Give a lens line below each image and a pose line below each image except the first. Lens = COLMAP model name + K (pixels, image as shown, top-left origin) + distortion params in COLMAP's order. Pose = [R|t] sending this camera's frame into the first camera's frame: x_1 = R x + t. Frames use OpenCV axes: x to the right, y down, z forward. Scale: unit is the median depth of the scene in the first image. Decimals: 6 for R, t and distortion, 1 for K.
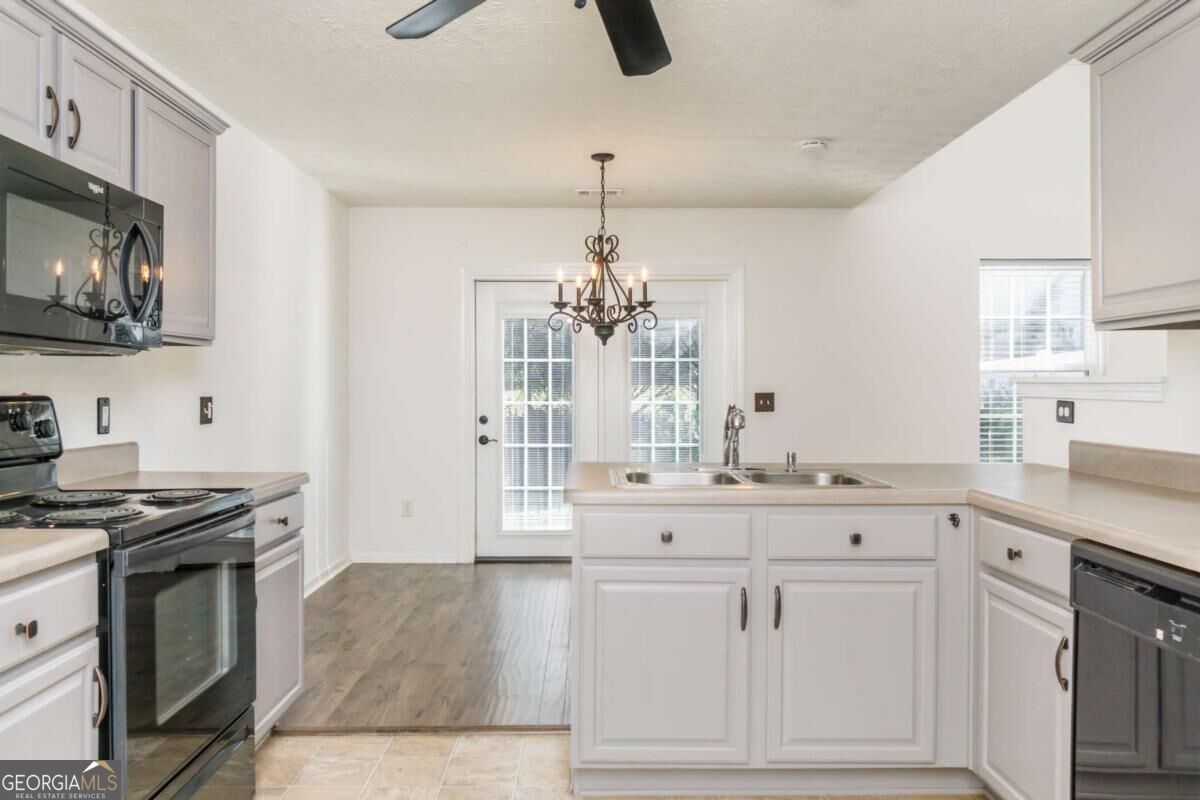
lens RADIAL K [[910.8, 0, 599.4], [0, 910.8, 397.6], [0, 0, 1]] dist [-0.005369, 0.002942]
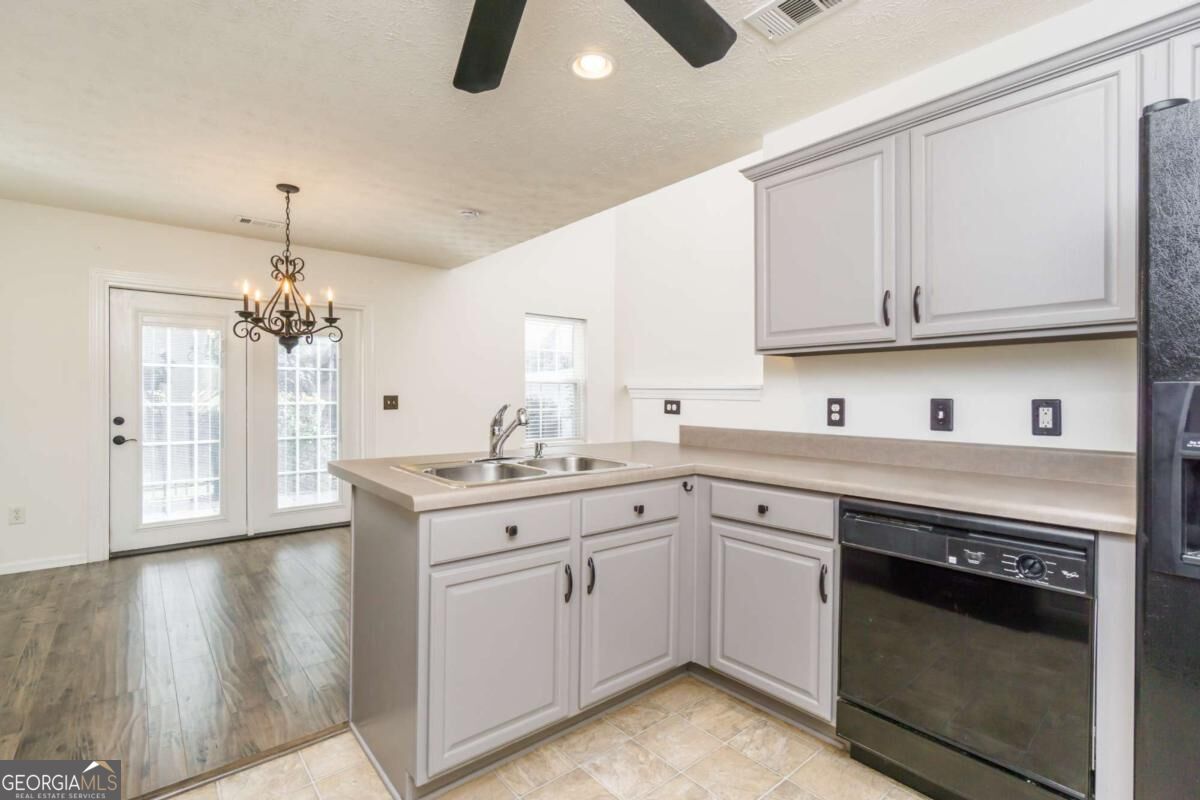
lens RADIAL K [[550.1, 0, 595.8], [0, 550.1, 396.6], [0, 0, 1]] dist [-0.012032, 0.002364]
pose [[0.777812, -0.000206, 0.628497, -0.128632], [0.002679, 0.999992, -0.002988, -0.000295], [-0.628491, 0.004008, 0.777806, 0.227784]]
